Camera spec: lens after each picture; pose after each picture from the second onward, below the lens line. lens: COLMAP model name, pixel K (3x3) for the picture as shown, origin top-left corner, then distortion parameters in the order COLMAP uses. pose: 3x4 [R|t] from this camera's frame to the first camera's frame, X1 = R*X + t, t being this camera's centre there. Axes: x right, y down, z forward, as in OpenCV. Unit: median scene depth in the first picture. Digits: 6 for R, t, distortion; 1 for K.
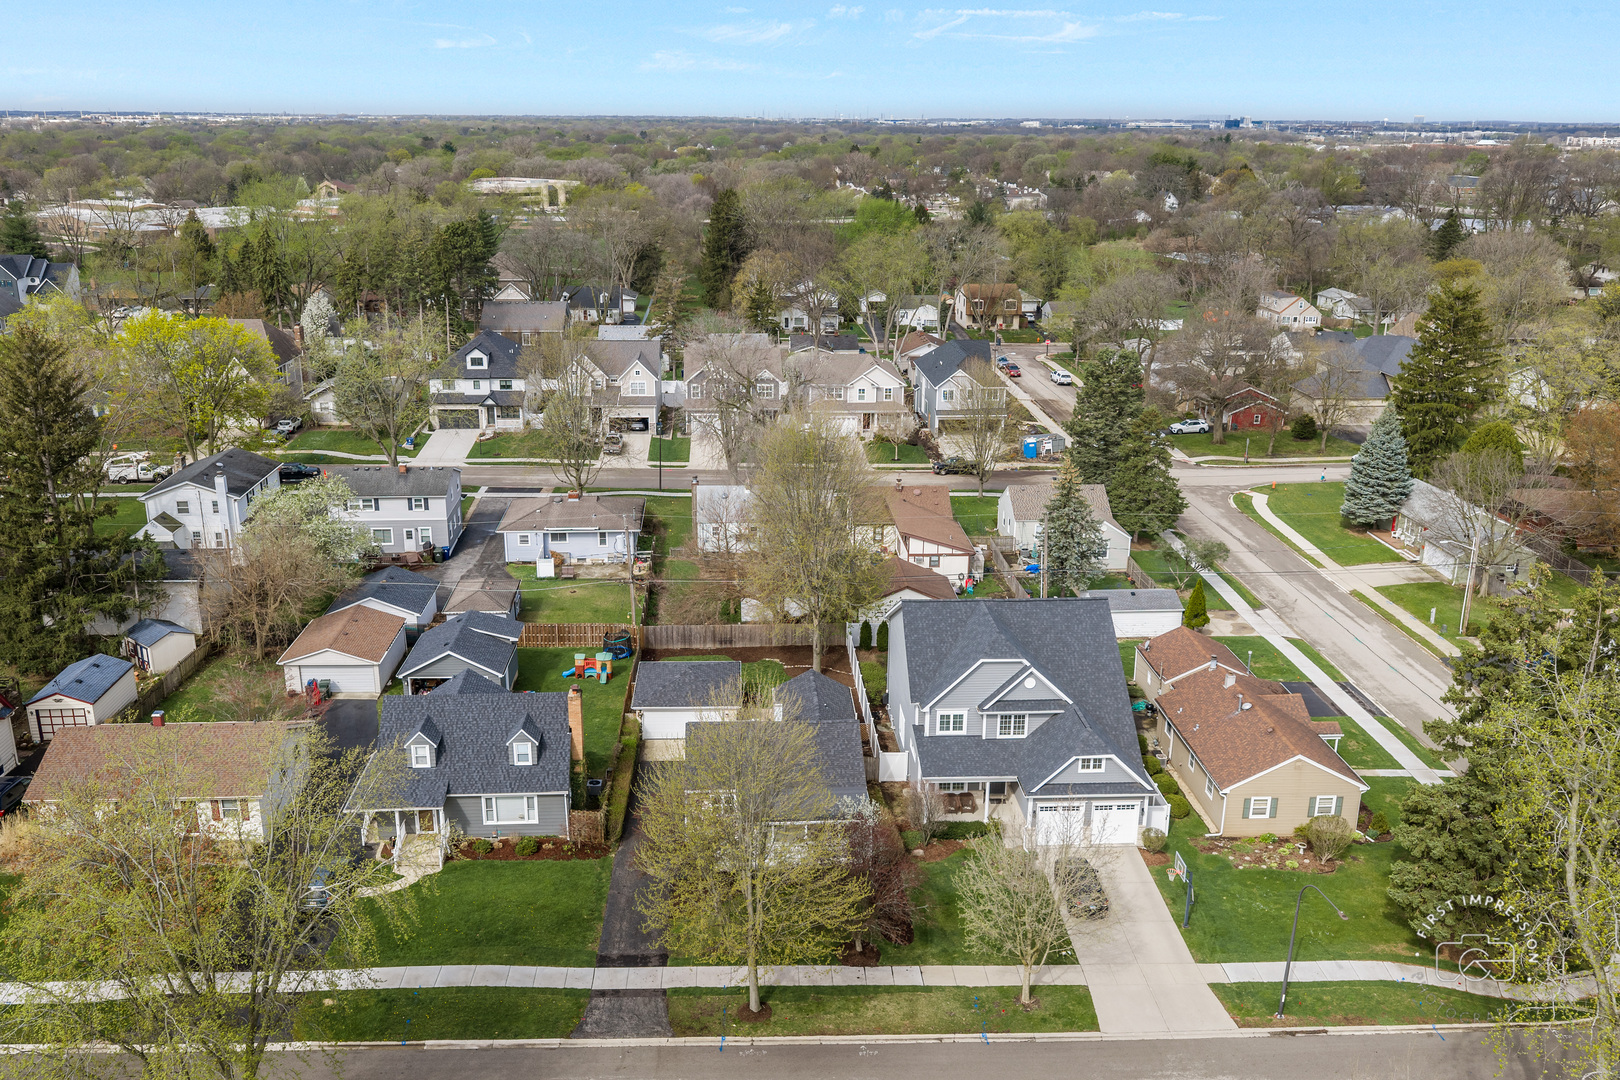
lens RADIAL K [[1343.1, 0, 810.0], [0, 1343.1, 540.0], [0, 0, 1]] dist [0.024553, -0.045473]
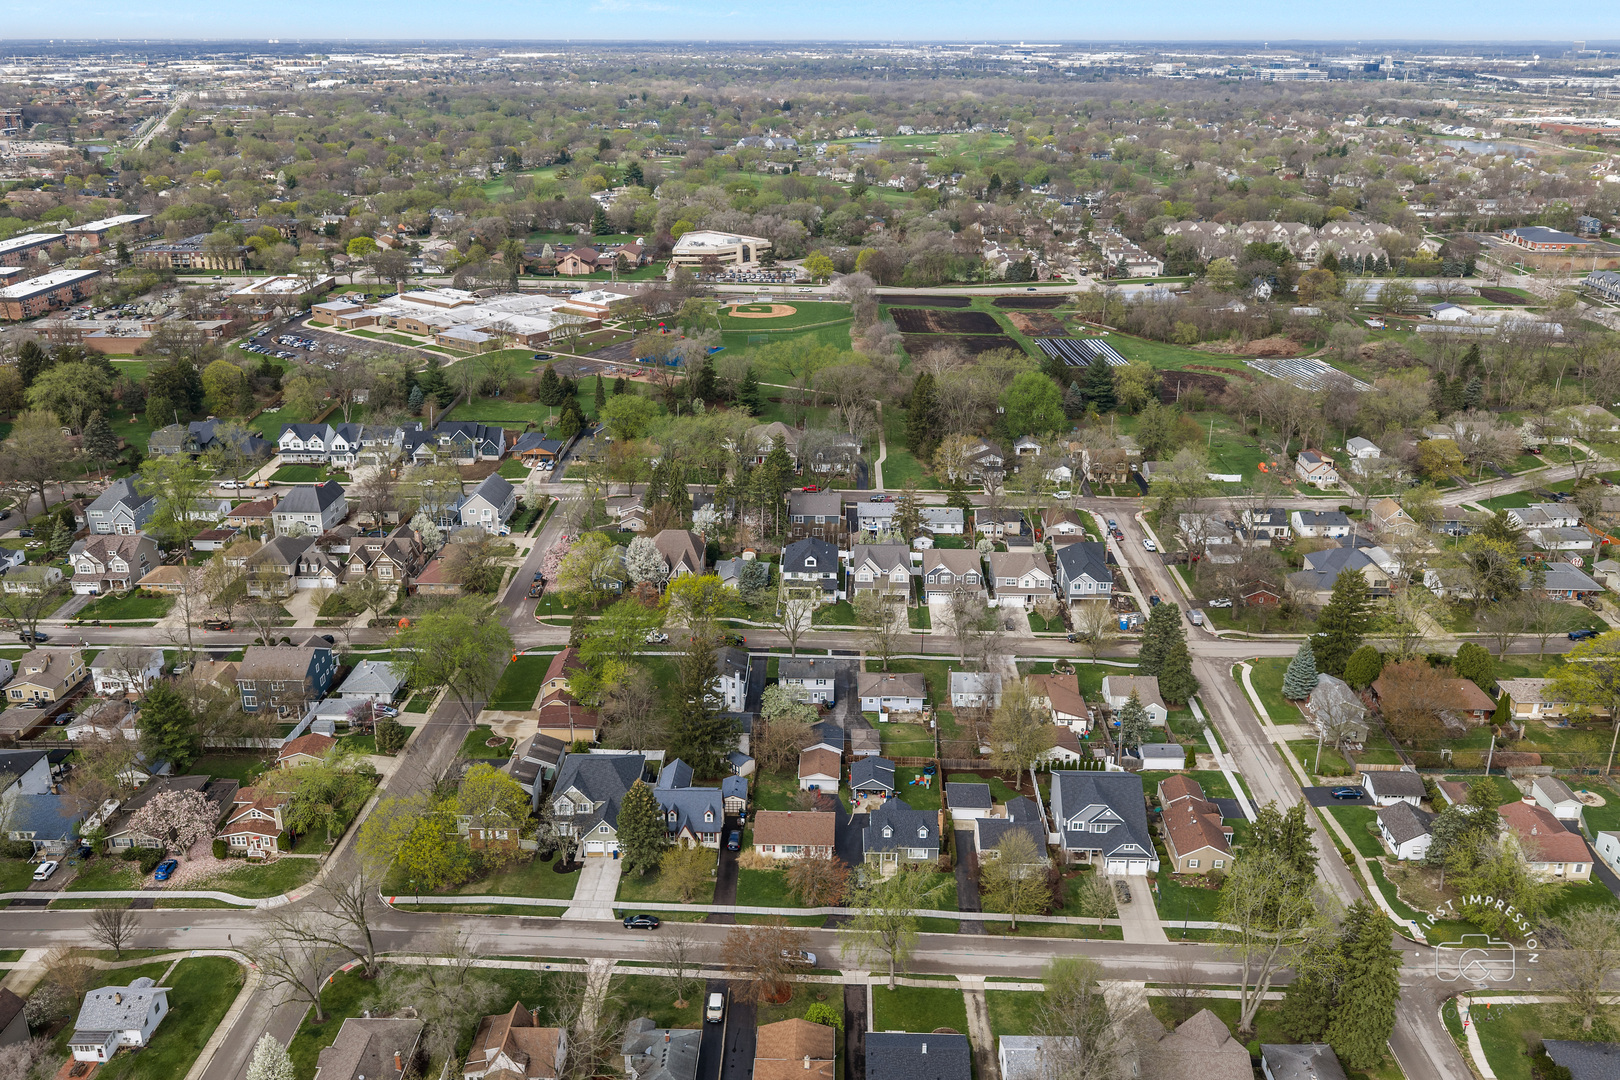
lens RADIAL K [[1343.1, 0, 810.0], [0, 1343.1, 540.0], [0, 0, 1]] dist [0.024553, -0.045473]
pose [[0.996144, 0.025620, -0.083904, -0.154281], [-0.020772, 0.998092, 0.058151, -0.412610], [0.085233, -0.056184, 0.994776, -1.198557]]
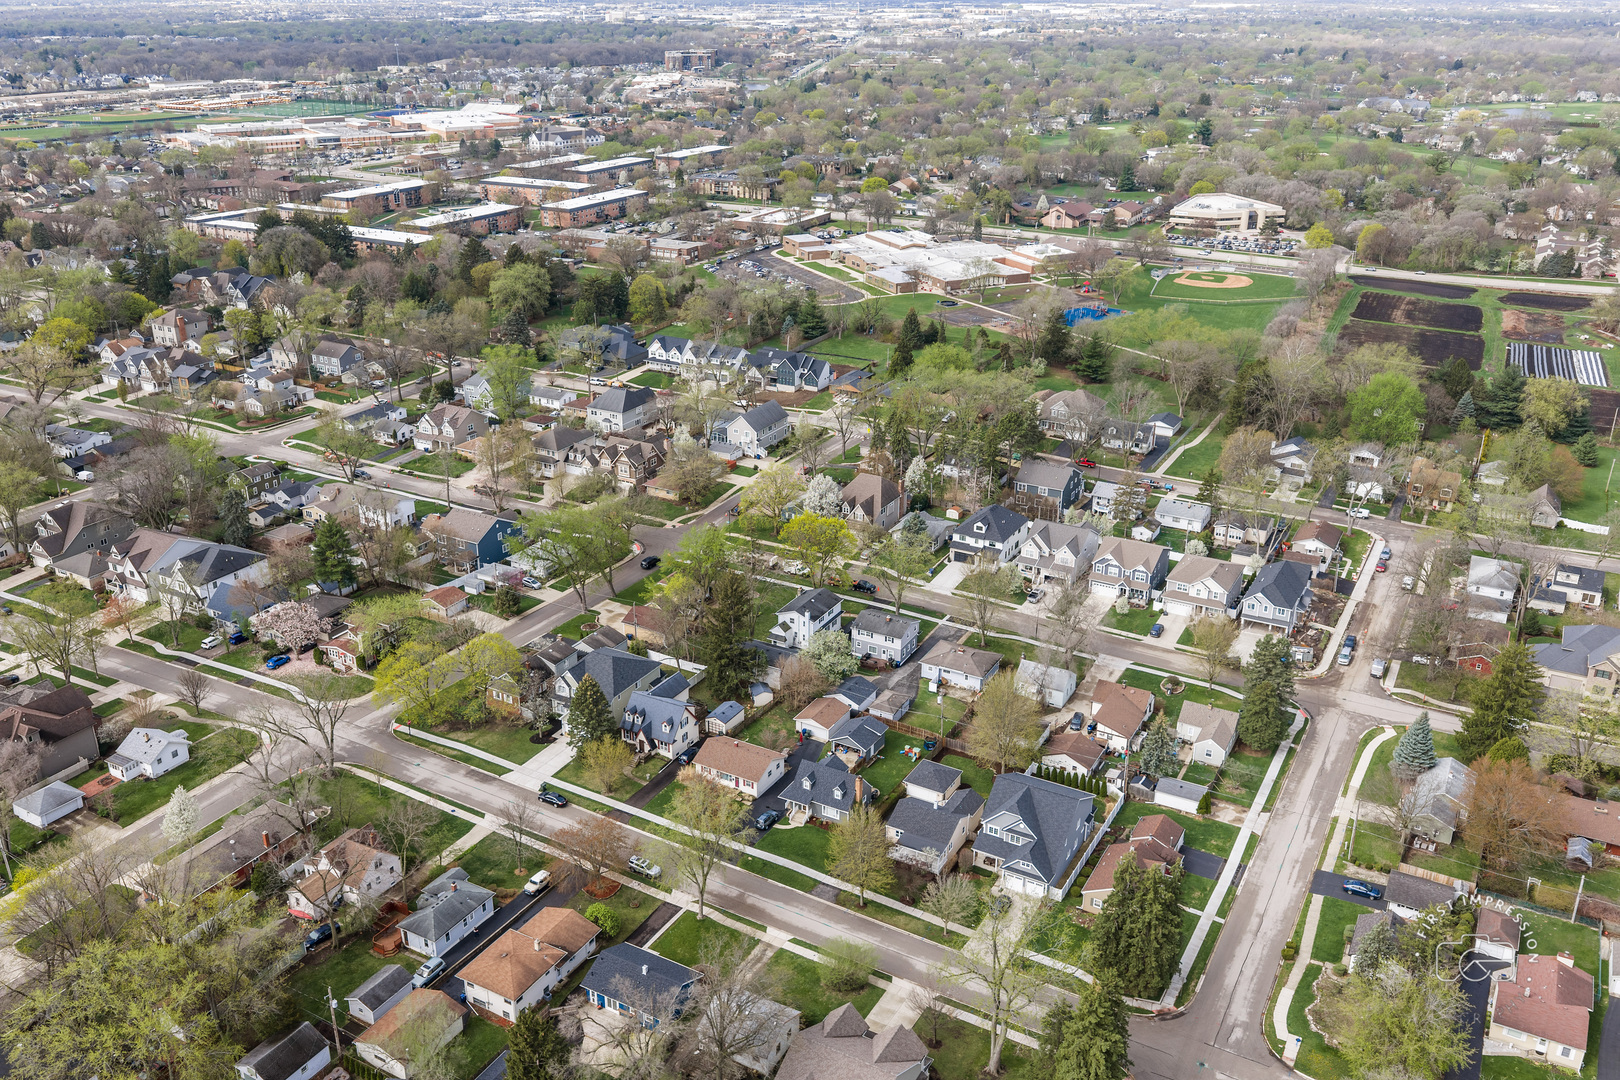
lens RADIAL K [[1343.1, 0, 810.0], [0, 1343.1, 540.0], [0, 0, 1]] dist [0.024553, -0.045473]
pose [[0.839497, 0.202892, -0.504064, 0.702467], [-0.157656, 0.978716, 0.131376, -0.484961], [0.519991, -0.030821, 0.853616, -0.946116]]
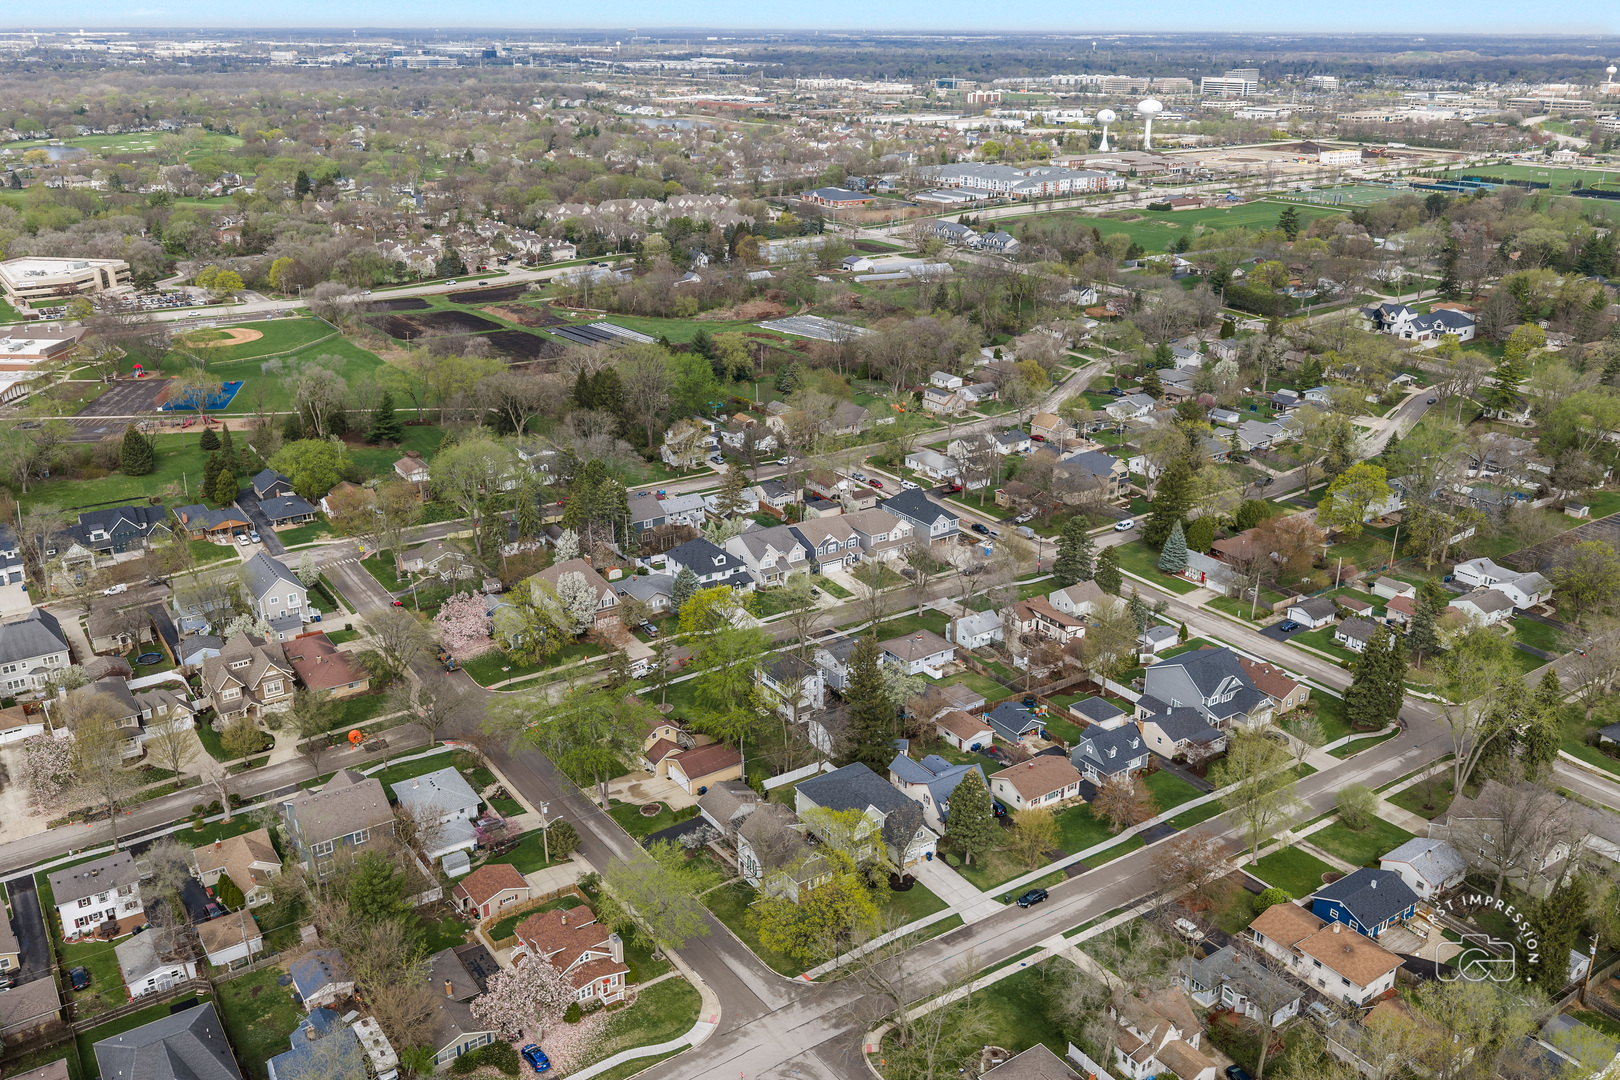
lens RADIAL K [[1343.1, 0, 810.0], [0, 1343.1, 540.0], [0, 0, 1]] dist [0.024553, -0.045473]
pose [[0.856073, -0.188763, 0.481153, -1.525456], [0.156088, 0.981877, 0.107490, -0.509557], [-0.492723, -0.016917, 0.870022, -0.893144]]
